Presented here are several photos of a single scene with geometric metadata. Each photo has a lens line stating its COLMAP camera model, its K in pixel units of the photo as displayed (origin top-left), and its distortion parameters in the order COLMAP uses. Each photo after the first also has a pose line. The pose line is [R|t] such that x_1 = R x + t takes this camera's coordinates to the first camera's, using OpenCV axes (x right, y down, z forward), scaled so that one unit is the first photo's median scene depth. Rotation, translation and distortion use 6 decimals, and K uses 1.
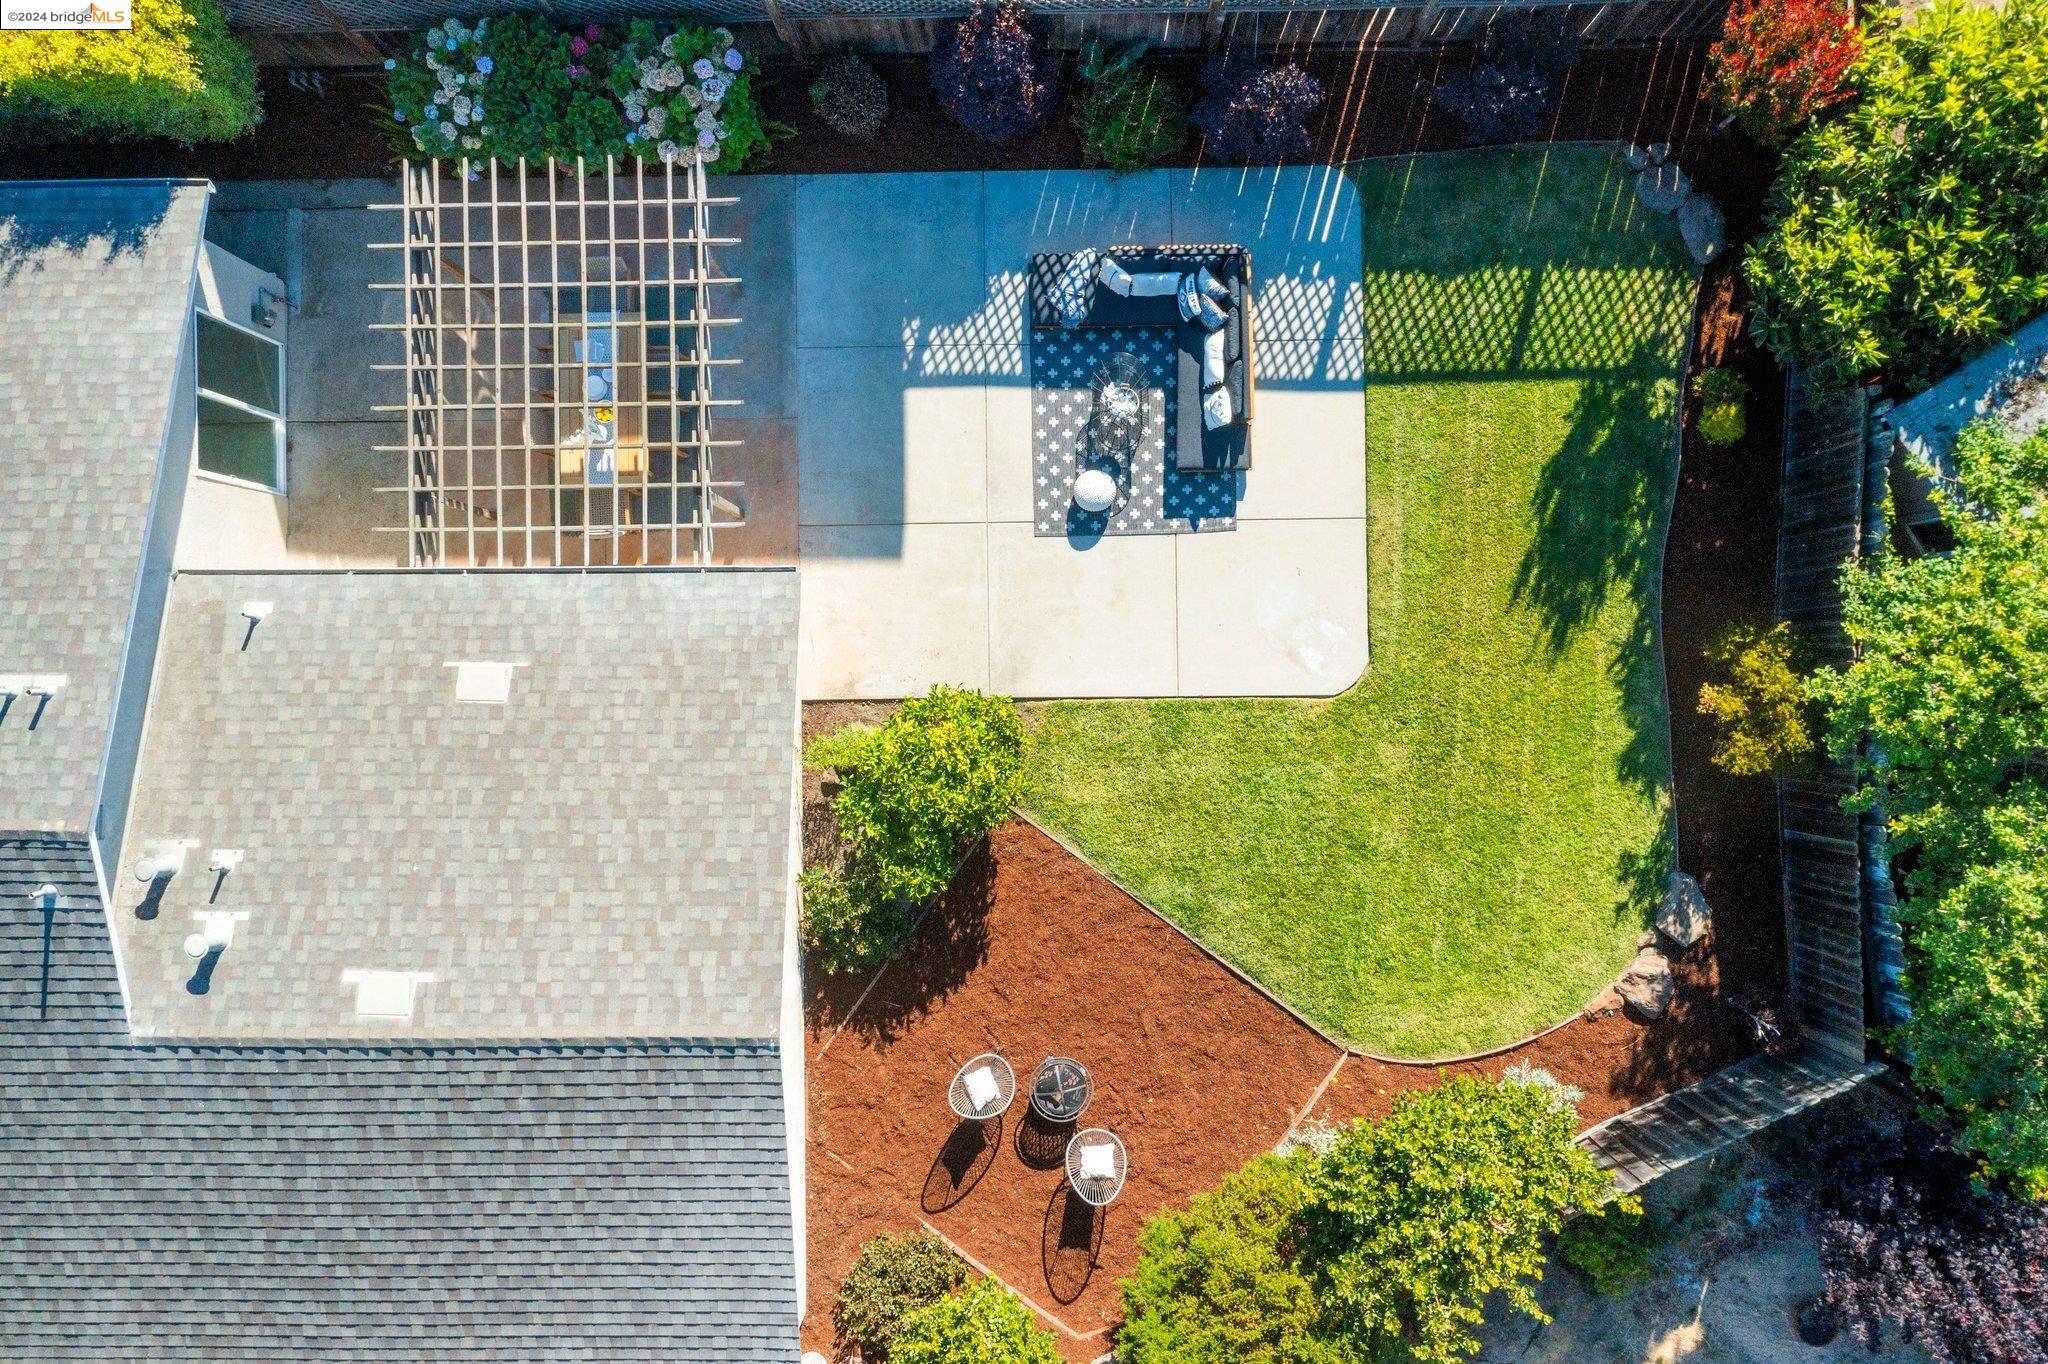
lens RADIAL K [[1627.9, 0, 1024.0], [0, 1627.9, 682.0], [0, 0, 1]] dist [-0.004767, 0.004351]
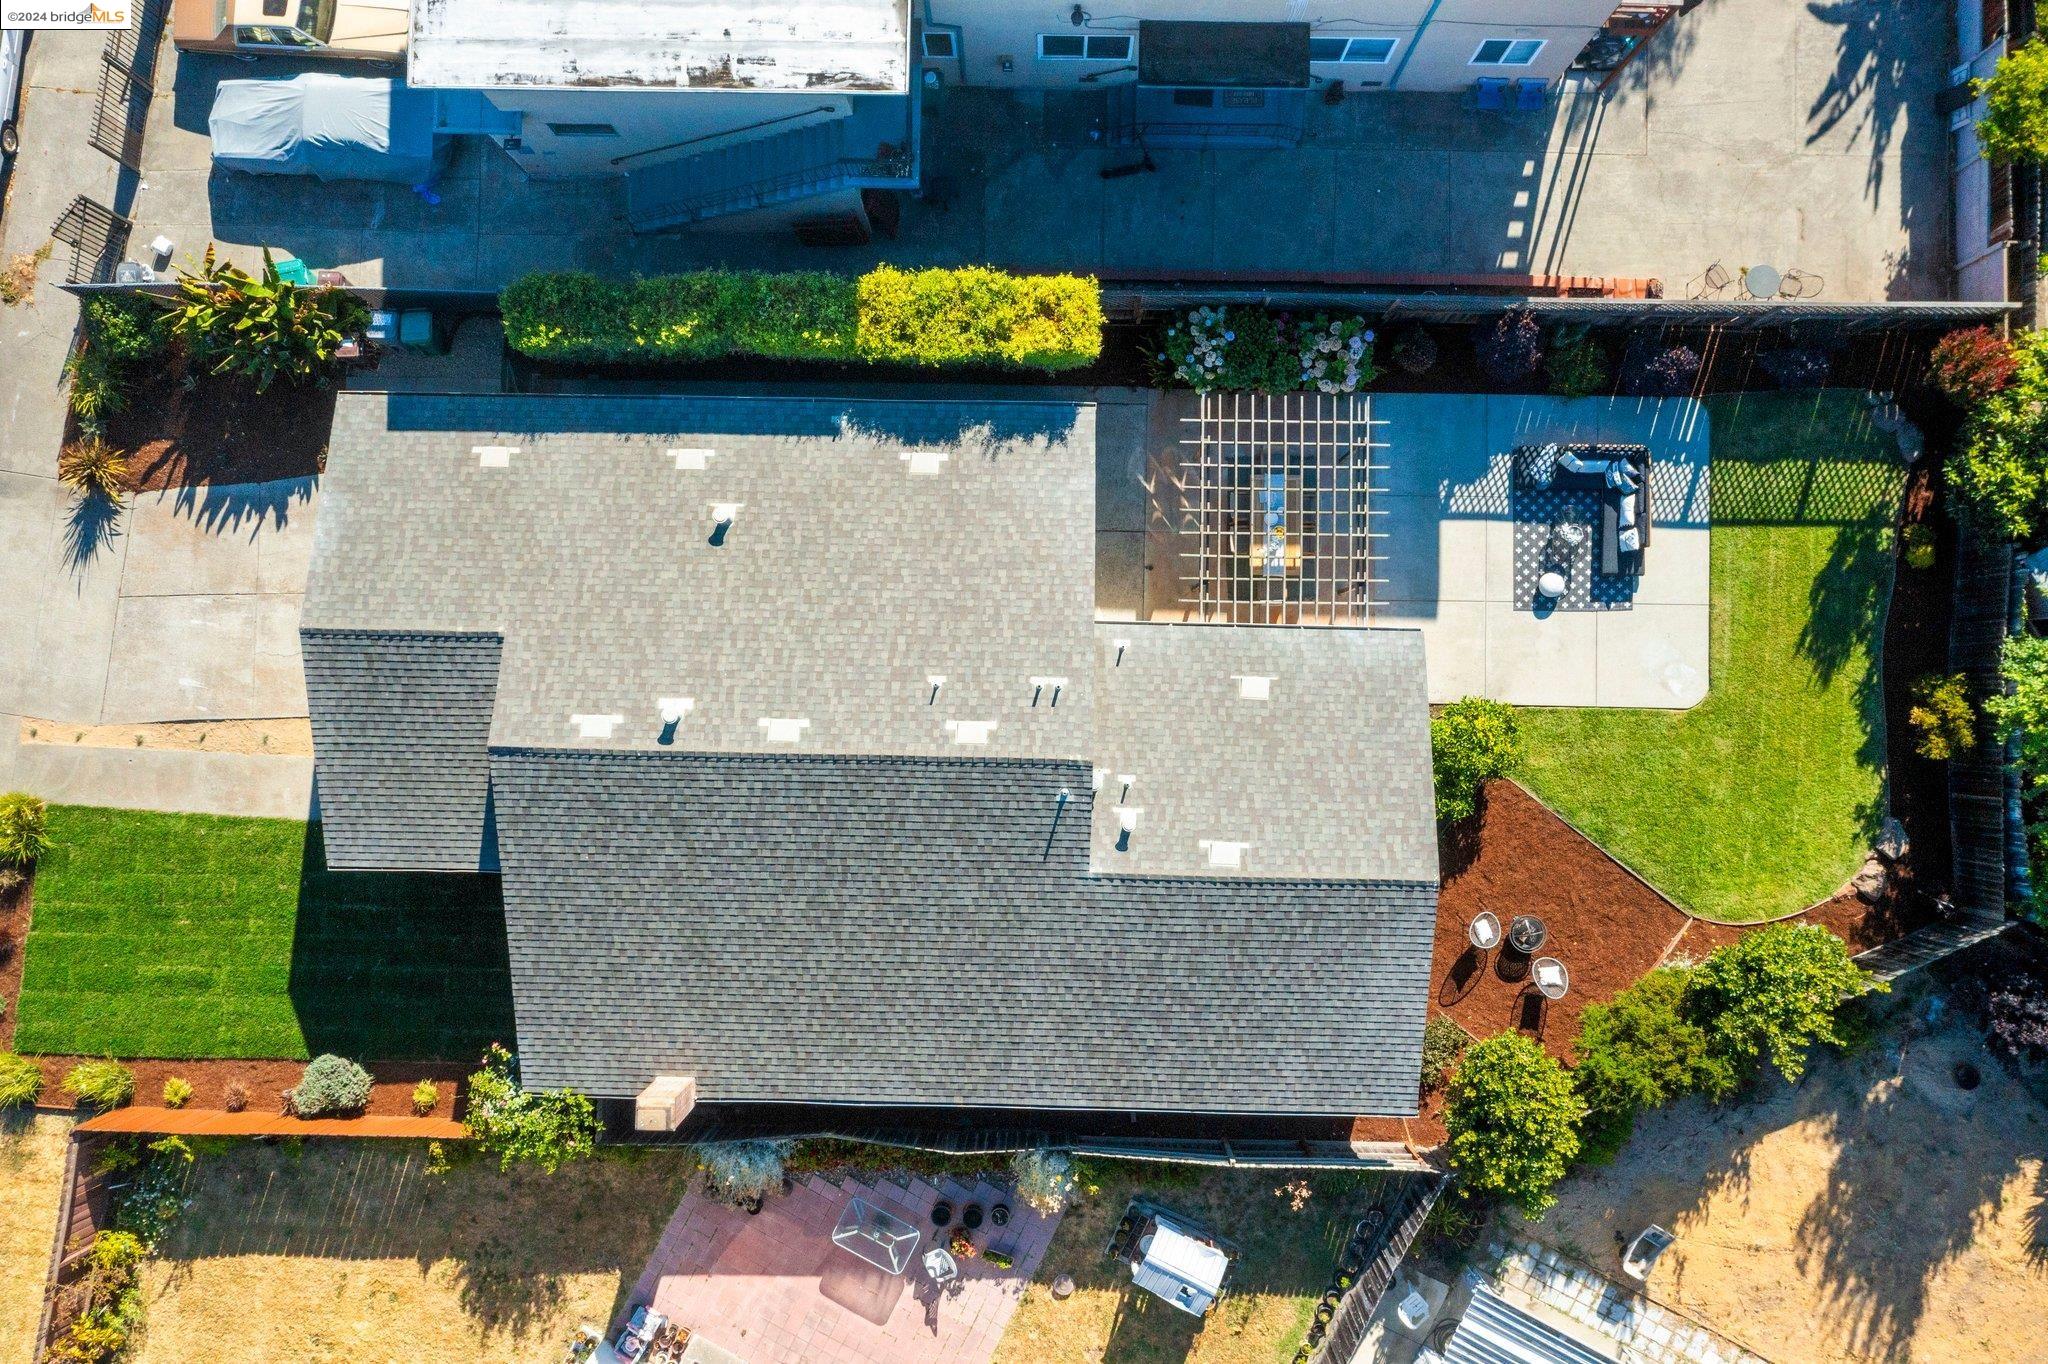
lens RADIAL K [[1627.9, 0, 1024.0], [0, 1627.9, 682.0], [0, 0, 1]] dist [-0.004767, 0.004351]
pose [[0.999620, 0.027186, 0.004664, -0.553609], [-0.027146, 0.999595, -0.008498, 0.015018], [-0.004893, 0.008368, 0.999953, -0.754588]]
